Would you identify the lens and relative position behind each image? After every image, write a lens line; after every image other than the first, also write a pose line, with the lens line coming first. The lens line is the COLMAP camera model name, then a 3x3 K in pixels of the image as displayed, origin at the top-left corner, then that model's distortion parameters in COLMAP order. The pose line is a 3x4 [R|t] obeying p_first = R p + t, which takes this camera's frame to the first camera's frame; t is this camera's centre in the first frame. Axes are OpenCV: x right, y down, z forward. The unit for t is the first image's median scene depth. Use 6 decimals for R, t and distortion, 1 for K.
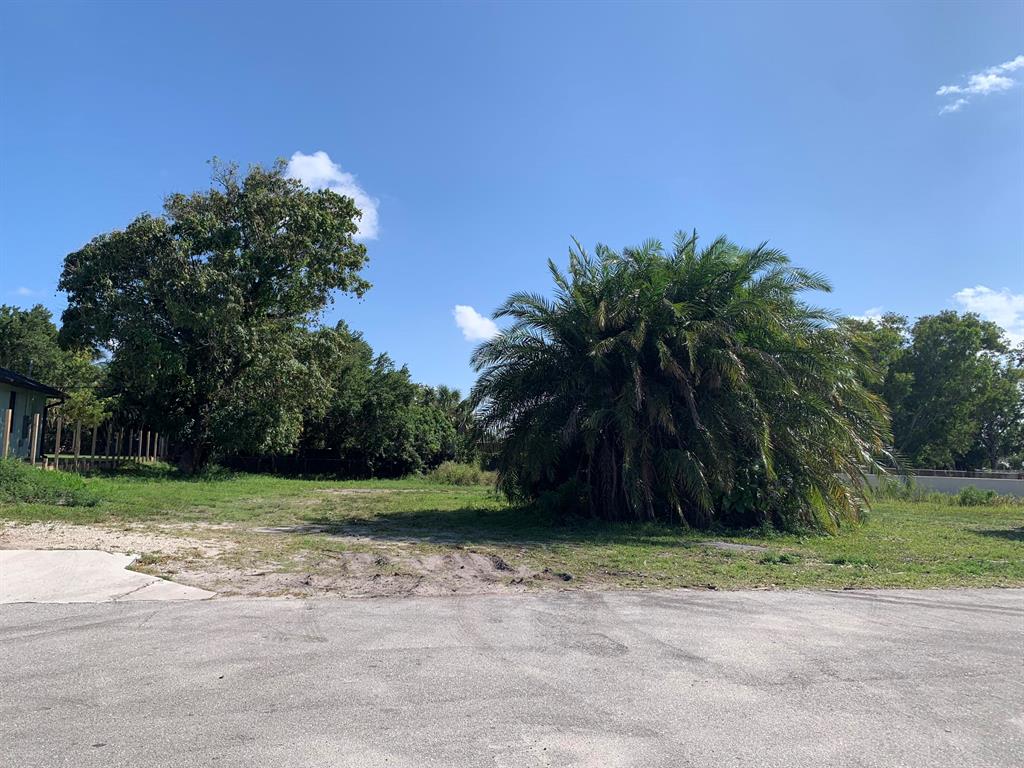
lens RADIAL K [[781.5, 0, 512.0], [0, 781.5, 384.0], [0, 0, 1]] dist [0.049289, 0.000175]
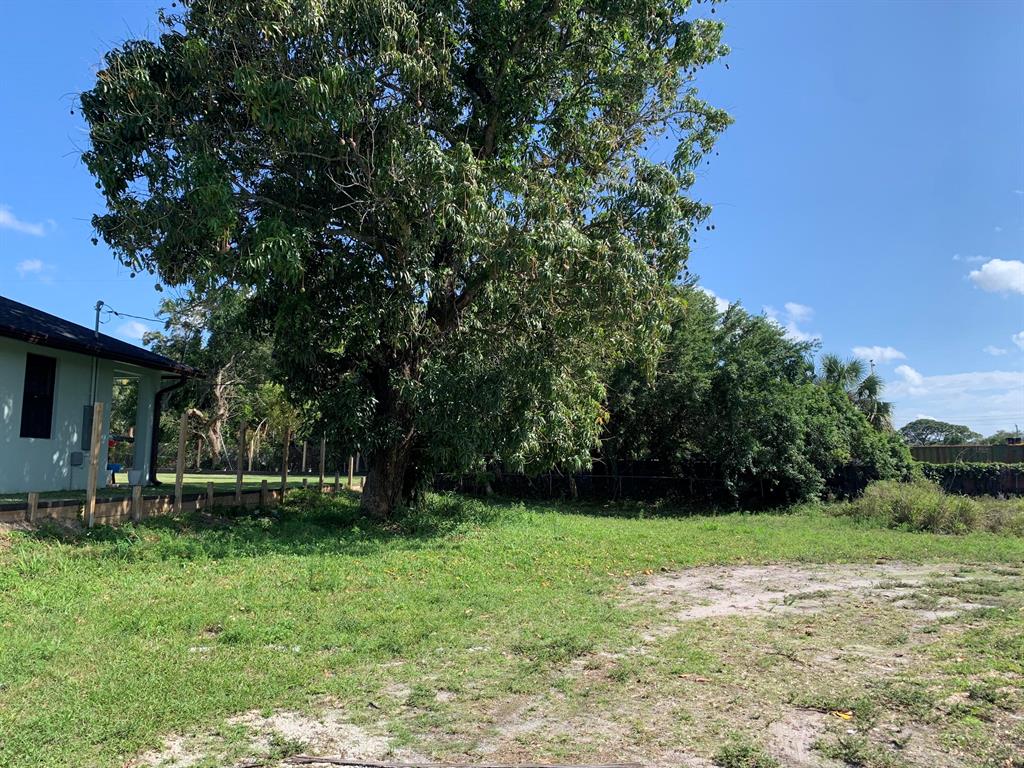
lens RADIAL K [[781.5, 0, 512.0], [0, 781.5, 384.0], [0, 0, 1]] dist [0.049289, 0.000175]
pose [[0.923143, -0.057902, -0.380072, -0.129593], [0.051324, 0.998305, -0.027428, 0.043643], [0.381016, 0.005813, 0.924550, 0.500540]]
